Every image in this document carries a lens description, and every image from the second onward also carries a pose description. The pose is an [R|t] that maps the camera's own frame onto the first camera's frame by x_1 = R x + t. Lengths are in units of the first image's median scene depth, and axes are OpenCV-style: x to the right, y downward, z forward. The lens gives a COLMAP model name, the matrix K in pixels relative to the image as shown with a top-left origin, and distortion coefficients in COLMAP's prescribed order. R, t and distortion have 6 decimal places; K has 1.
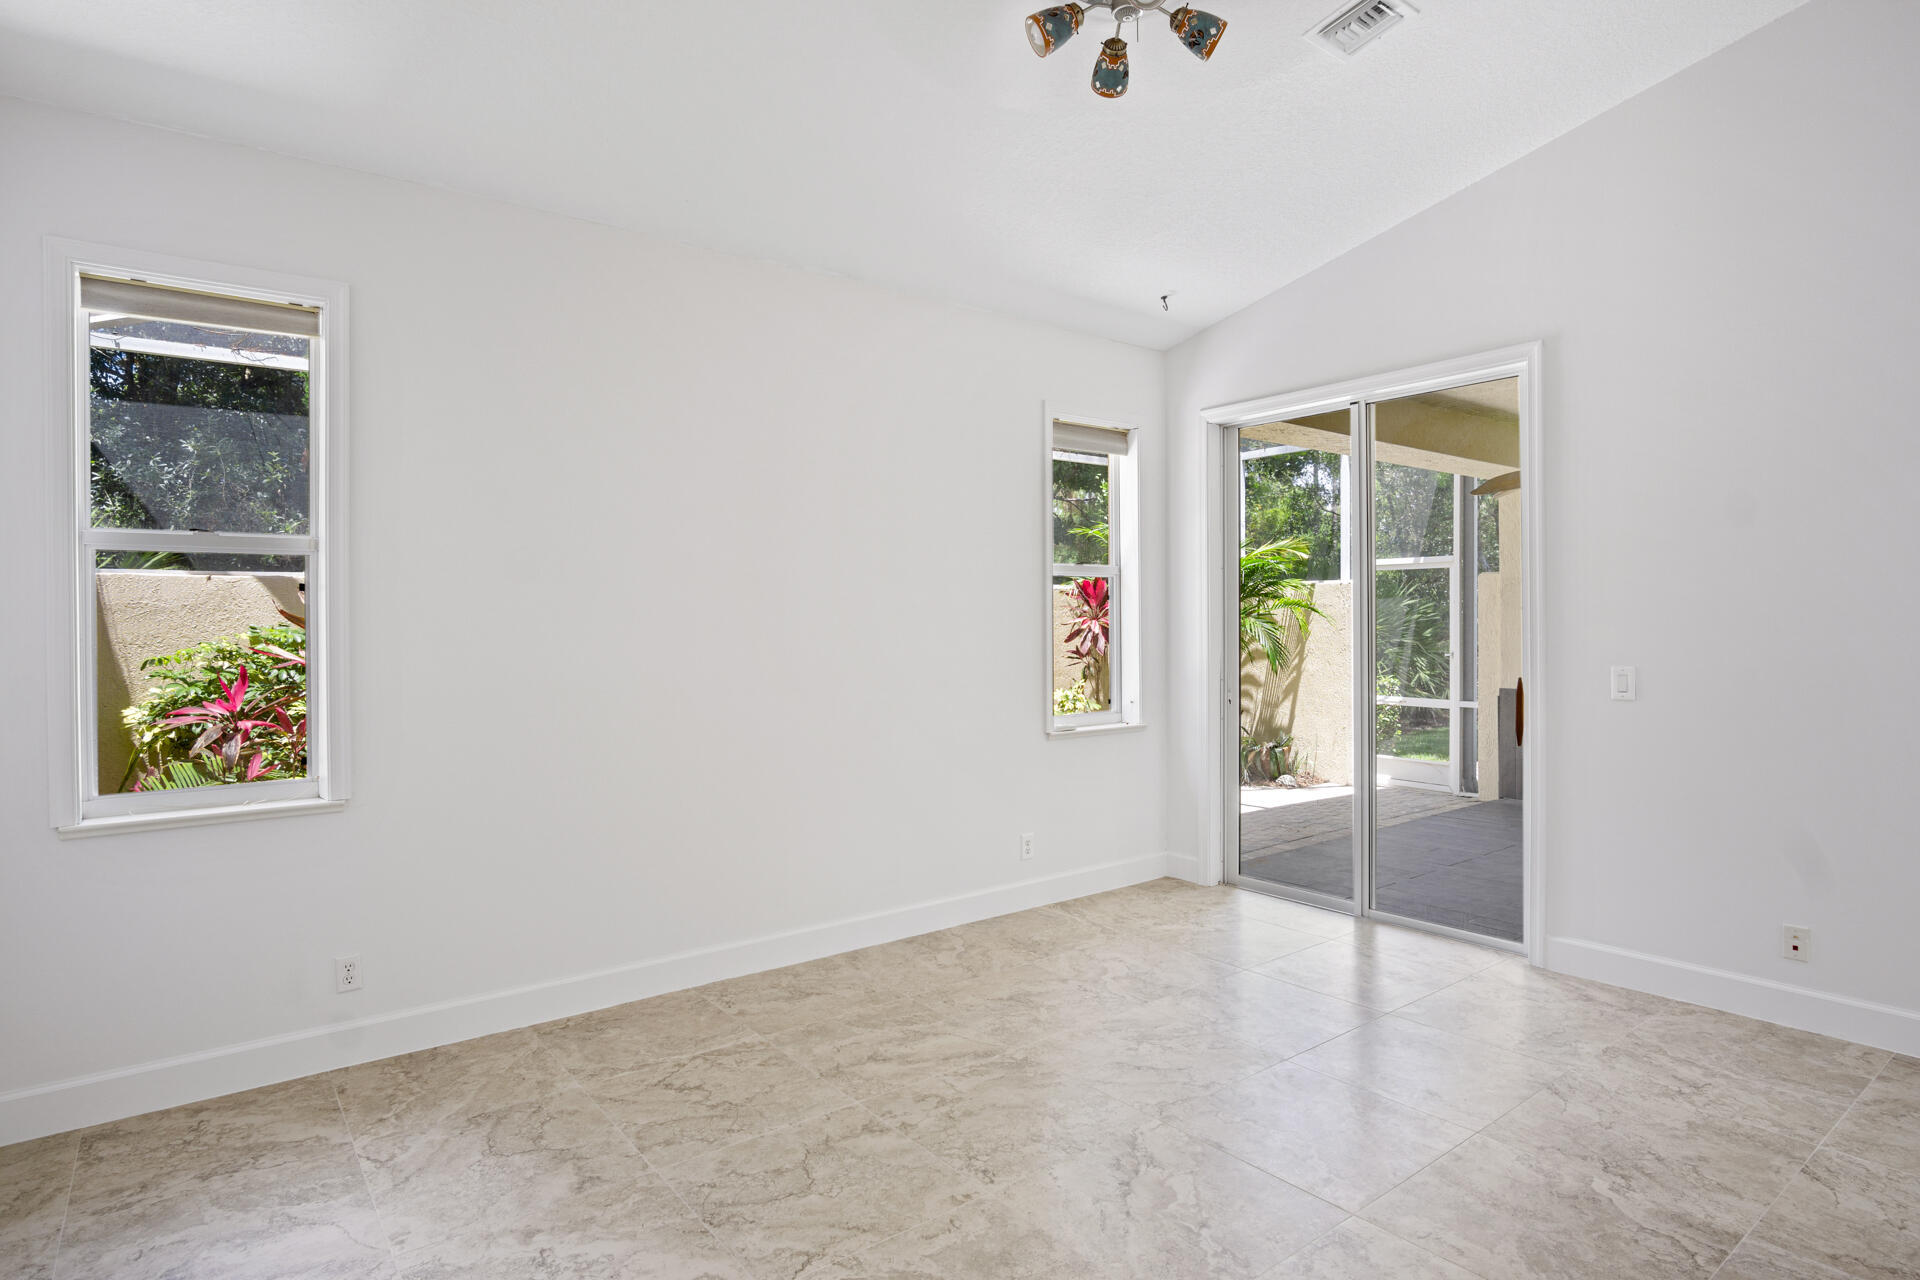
lens RADIAL K [[1039.1, 0, 945.7], [0, 1039.1, 628.1], [0, 0, 1]] dist [-0.031362, 0.006269]
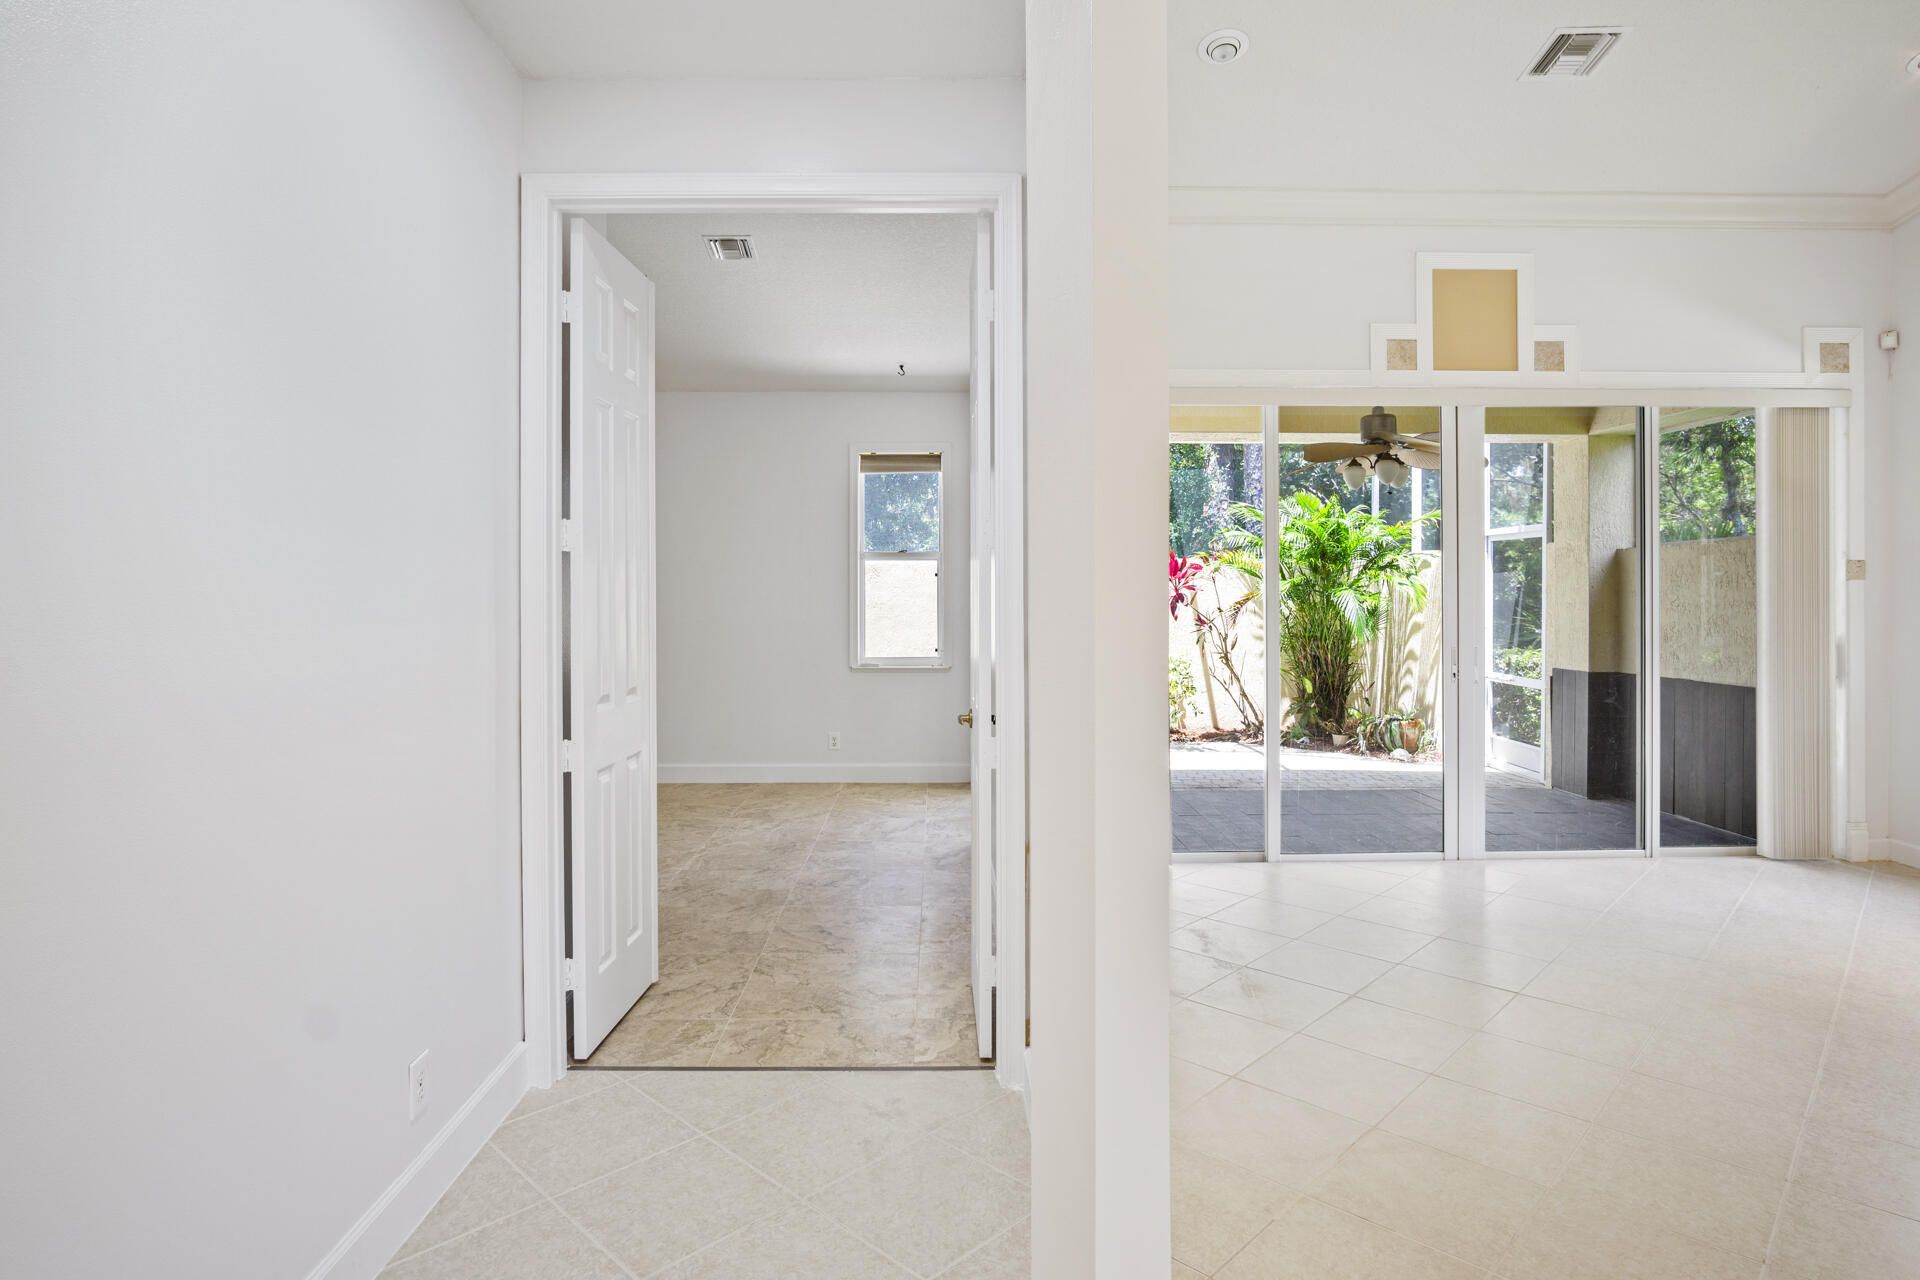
lens RADIAL K [[1039.1, 0, 948.6], [0, 1039.1, 593.2], [0, 0, 1]] dist [-0.031362, 0.006269]
pose [[0.801595, 0.004539, -0.597850, 1.489208], [-0.009637, 0.999939, -0.005329, 0.002297], [0.597789, 0.010033, 0.801590, -0.149269]]
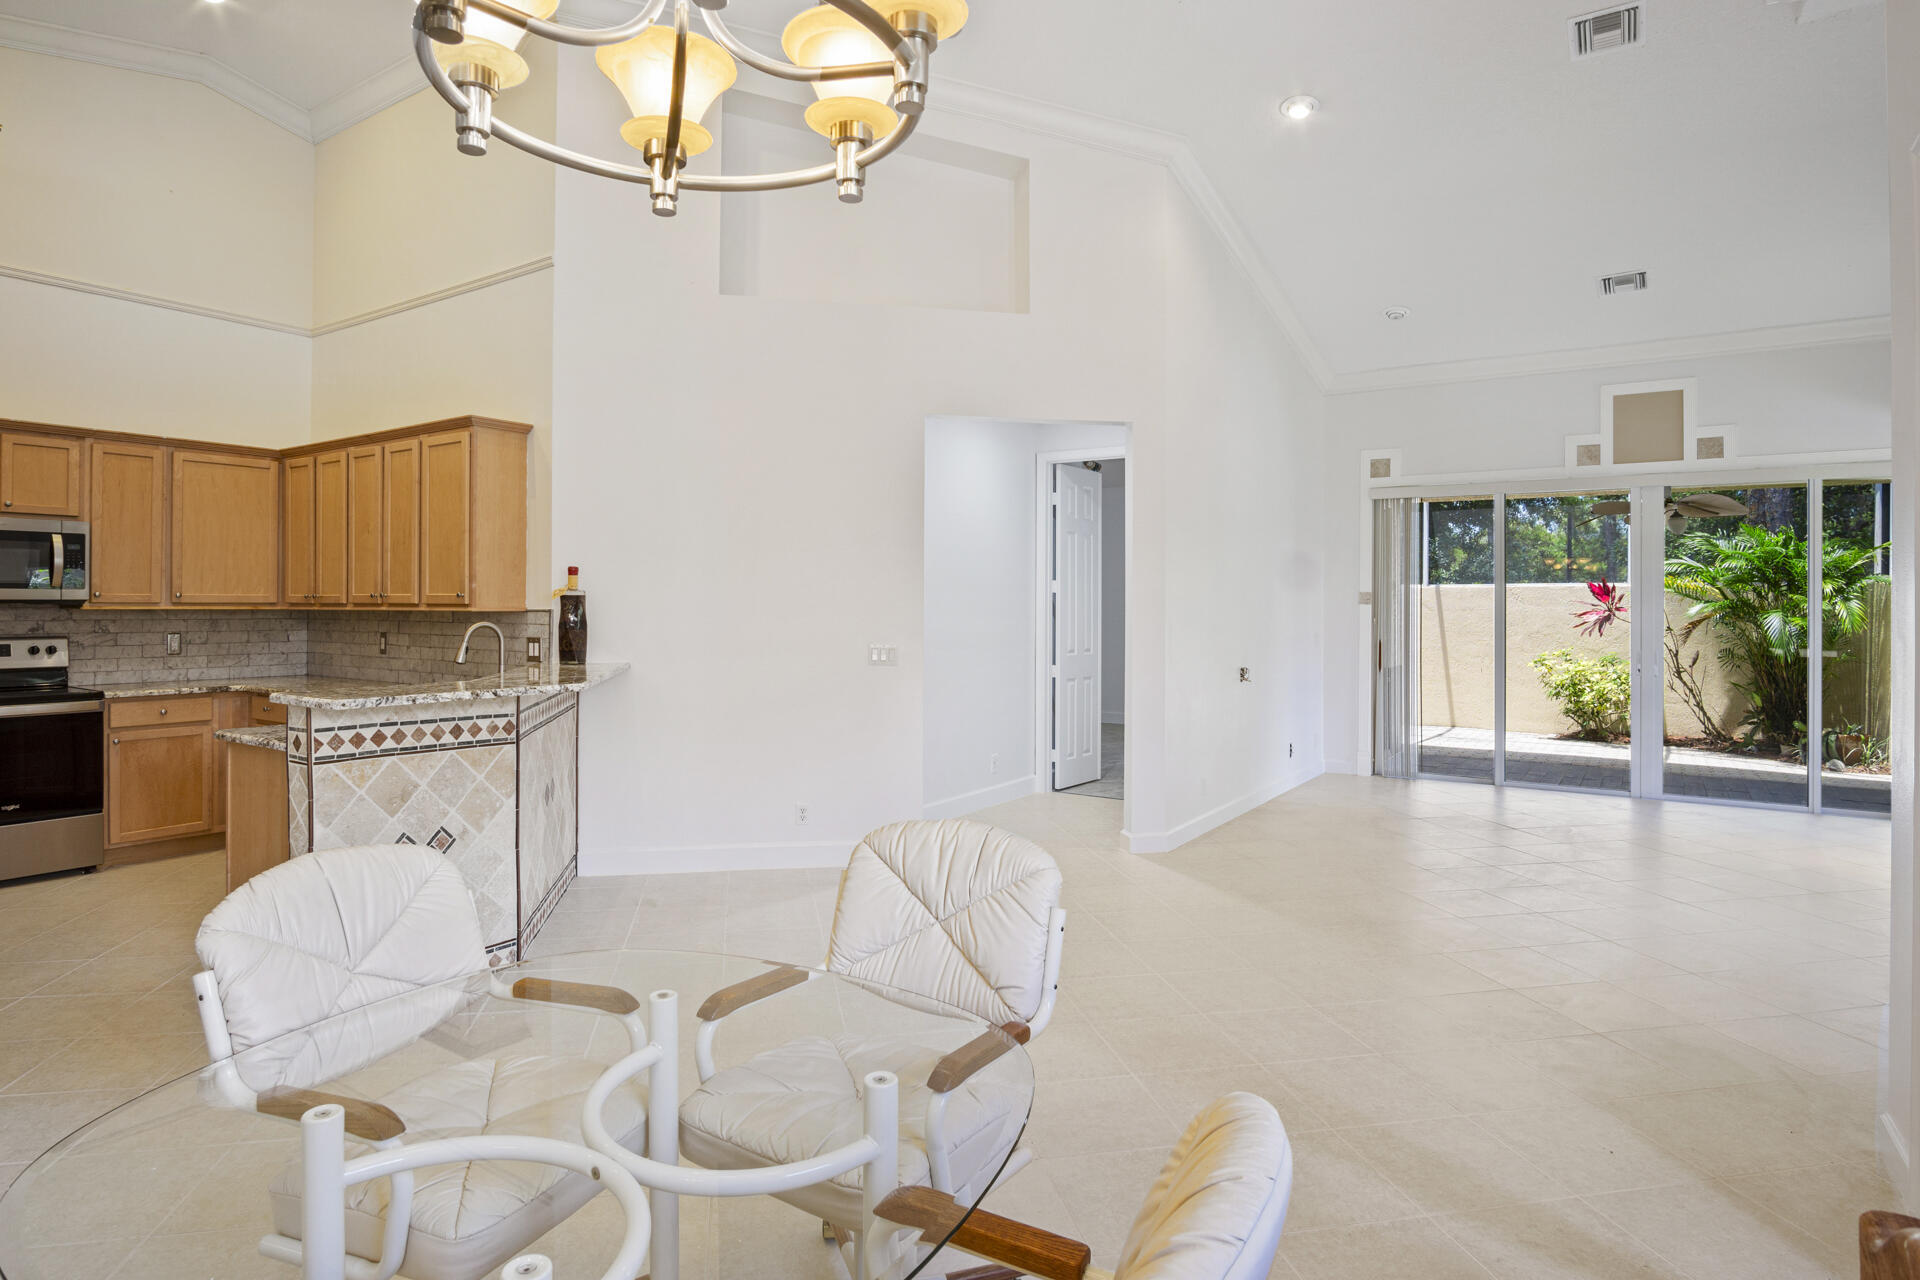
lens RADIAL K [[1039.1, 0, 947.5], [0, 1039.1, 599.2], [0, 0, 1]] dist [-0.031362, 0.006269]
pose [[0.317289, 0.001024, -0.948328, 2.694292], [-0.020412, 0.999775, -0.005750, -0.001853], [0.948109, 0.021181, 0.317239, -0.554923]]
